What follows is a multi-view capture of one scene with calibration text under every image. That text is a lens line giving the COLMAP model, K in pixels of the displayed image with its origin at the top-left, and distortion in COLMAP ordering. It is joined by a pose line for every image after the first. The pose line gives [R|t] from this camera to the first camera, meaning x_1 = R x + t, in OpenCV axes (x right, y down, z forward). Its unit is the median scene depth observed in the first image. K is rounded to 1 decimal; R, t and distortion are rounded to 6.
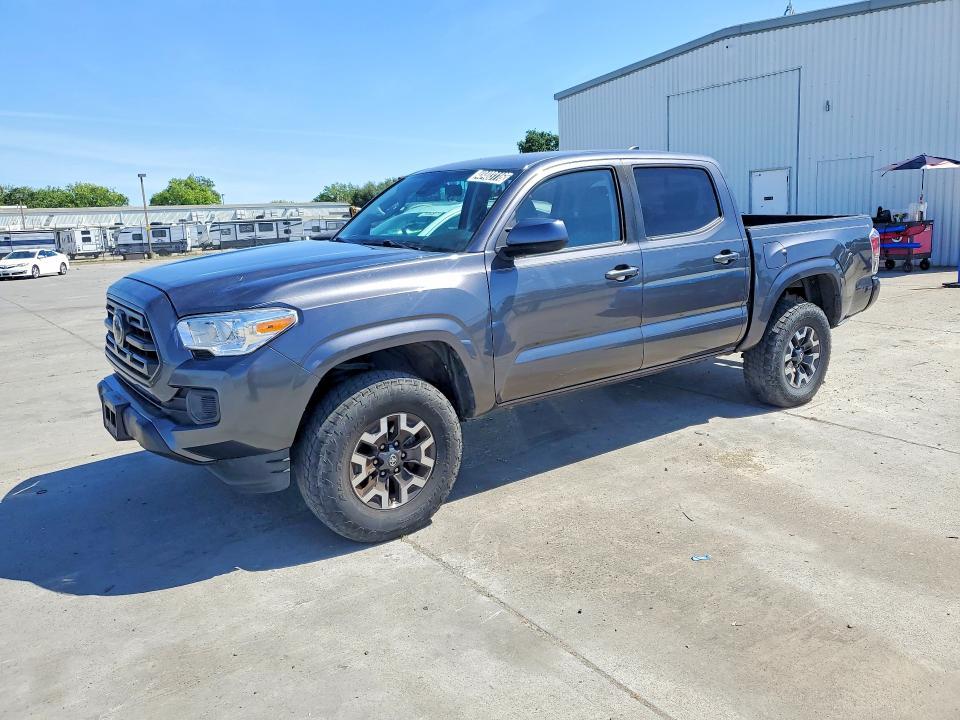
lens RADIAL K [[711.0, 0, 480.0], [0, 711.0, 360.0], [0, 0, 1]] dist [0.005147, -0.001434]
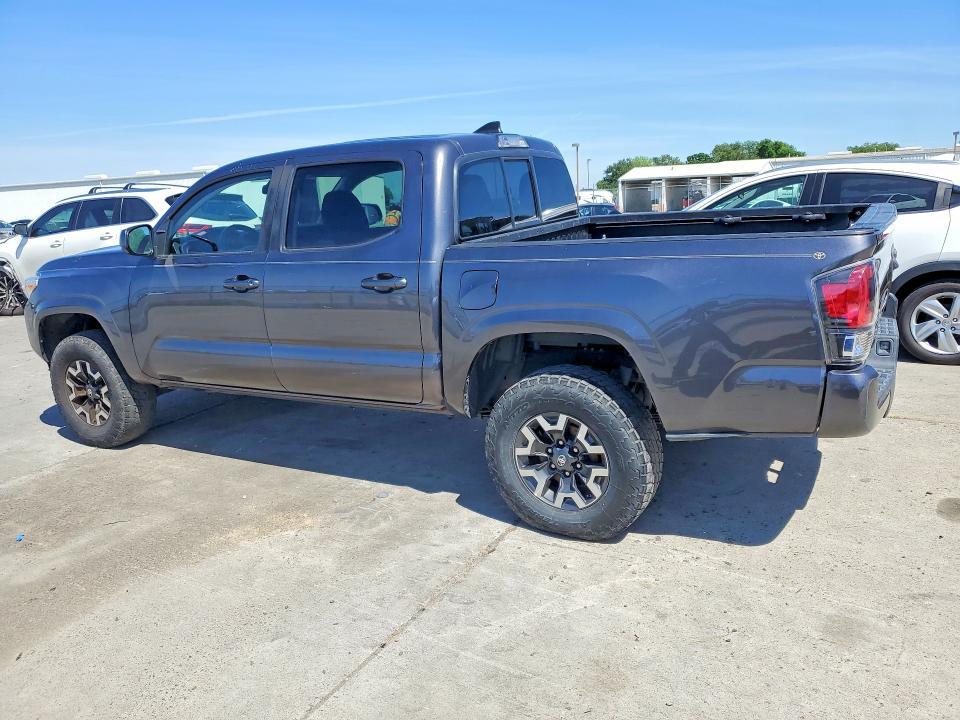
lens RADIAL K [[711.0, 0, 480.0], [0, 711.0, 360.0], [0, 0, 1]] dist [0.005147, -0.001434]
pose [[0.460633, 0.217990, -0.860405, 0.941094], [-0.160253, 0.973867, 0.160942, -0.178632], [0.873004, 0.063747, 0.483529, 0.648732]]
